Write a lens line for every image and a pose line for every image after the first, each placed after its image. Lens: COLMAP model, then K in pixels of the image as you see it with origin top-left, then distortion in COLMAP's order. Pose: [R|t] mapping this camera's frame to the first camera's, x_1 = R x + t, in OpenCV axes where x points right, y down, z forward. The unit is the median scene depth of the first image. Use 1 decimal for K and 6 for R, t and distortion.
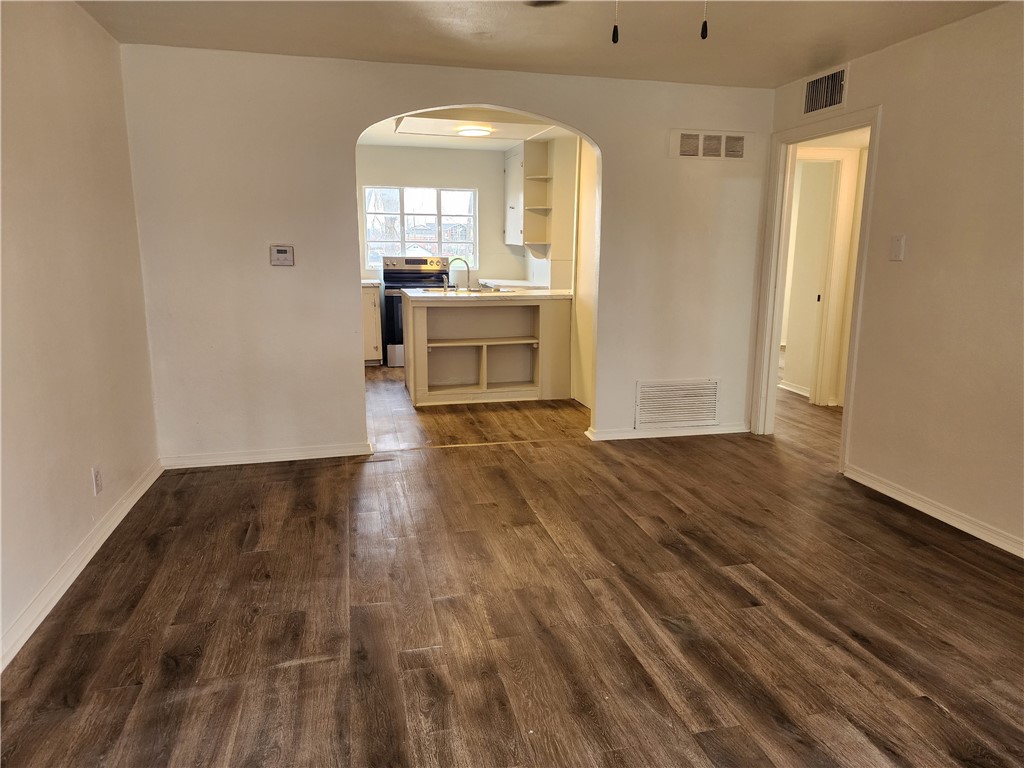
lens RADIAL K [[684.2, 0, 522.9], [0, 684.2, 391.9], [0, 0, 1]] dist [0.048640, -0.044857]
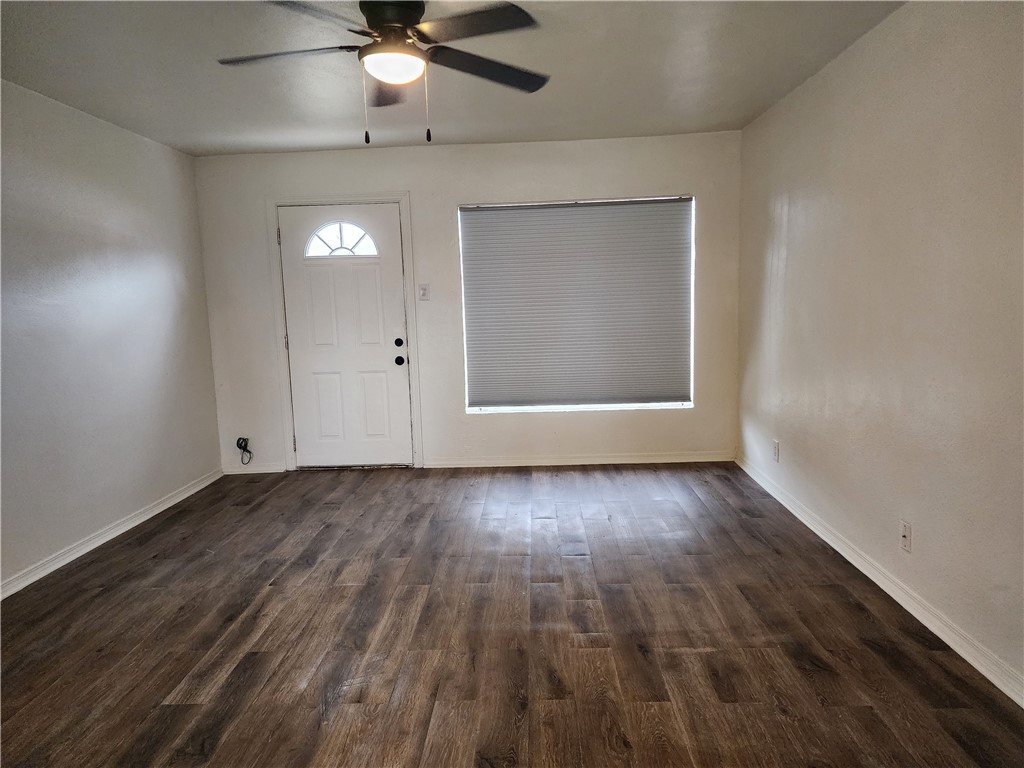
lens RADIAL K [[684.2, 0, 511.3], [0, 684.2, 385.2], [0, 0, 1]] dist [0.048640, -0.044857]
pose [[-0.959919, -0.011266, 0.280050, -0.333776], [0.081054, 0.945339, 0.315855, -0.389600], [-0.268301, 0.325895, -0.906536, 1.914686]]
